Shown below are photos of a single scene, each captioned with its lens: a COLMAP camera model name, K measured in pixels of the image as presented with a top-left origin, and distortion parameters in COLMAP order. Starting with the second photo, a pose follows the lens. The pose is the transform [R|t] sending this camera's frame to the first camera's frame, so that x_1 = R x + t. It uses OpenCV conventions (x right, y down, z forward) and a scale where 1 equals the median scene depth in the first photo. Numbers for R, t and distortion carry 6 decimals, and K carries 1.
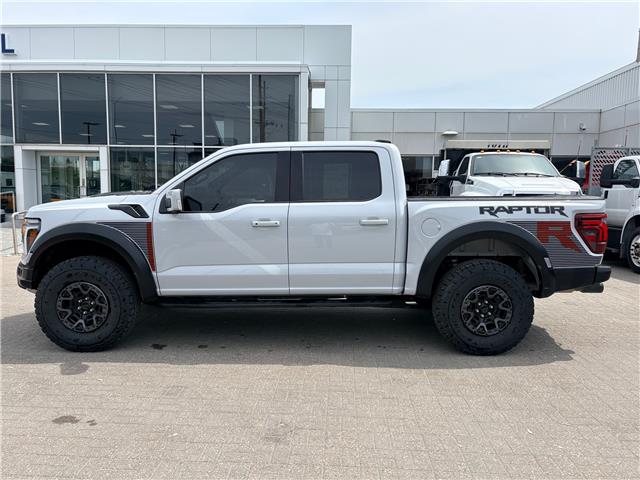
lens RADIAL K [[483.9, 0, 319.2], [0, 483.9, 242.6], [0, 0, 1]] dist [0.050574, -0.052097]
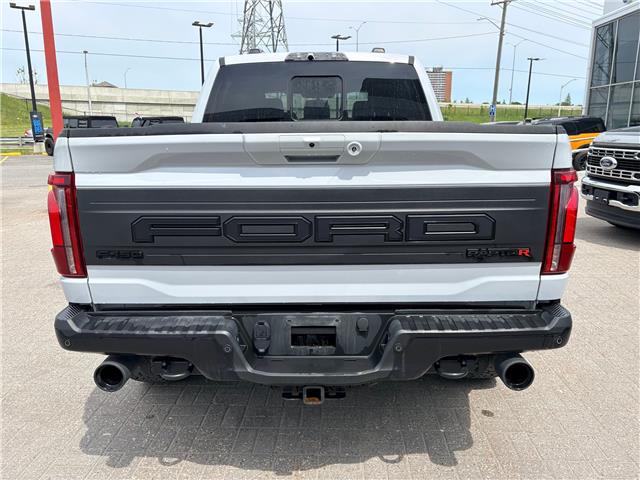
lens RADIAL K [[483.9, 0, 321.5], [0, 483.9, 236.5], [0, 0, 1]] dist [0.050574, -0.052097]
pose [[0.011041, 0.207734, -0.978123, 0.986475], [-0.094559, 0.974016, 0.205795, -0.111737], [0.995458, 0.090218, 0.030397, 1.226930]]
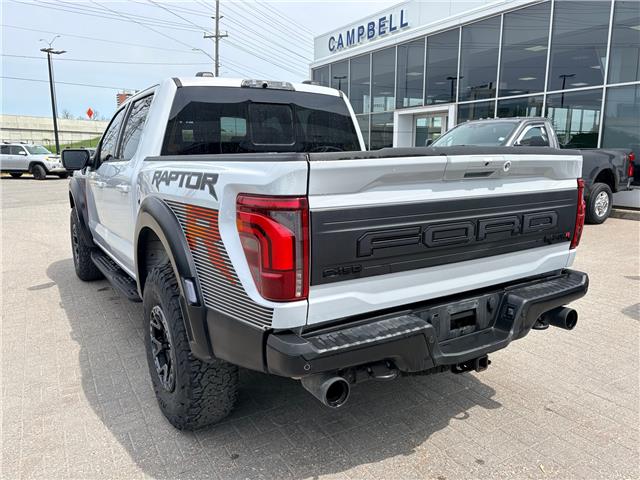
lens RADIAL K [[483.9, 0, 318.8], [0, 483.9, 240.0], [0, 0, 1]] dist [0.050574, -0.052097]
pose [[0.543555, 0.138542, -0.827861, 0.928921], [-0.075492, 0.990356, 0.116169, -0.073910], [0.835972, -0.000647, 0.548772, 0.842595]]
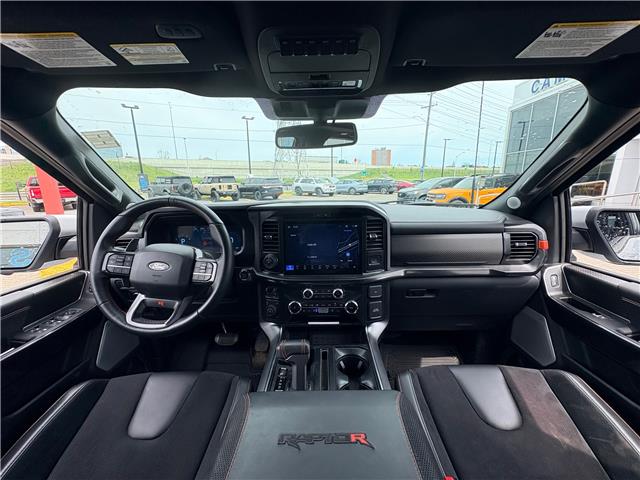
lens RADIAL K [[254.9, 0, 321.2], [0, 254.9, 238.5], [0, 0, 1]] dist [0.000518, -0.000228]
pose [[0.006750, 0.212756, -0.977082, -0.089884], [-0.083901, 0.973779, 0.211457, -0.154750], [0.996451, 0.080551, 0.024424, 1.224660]]
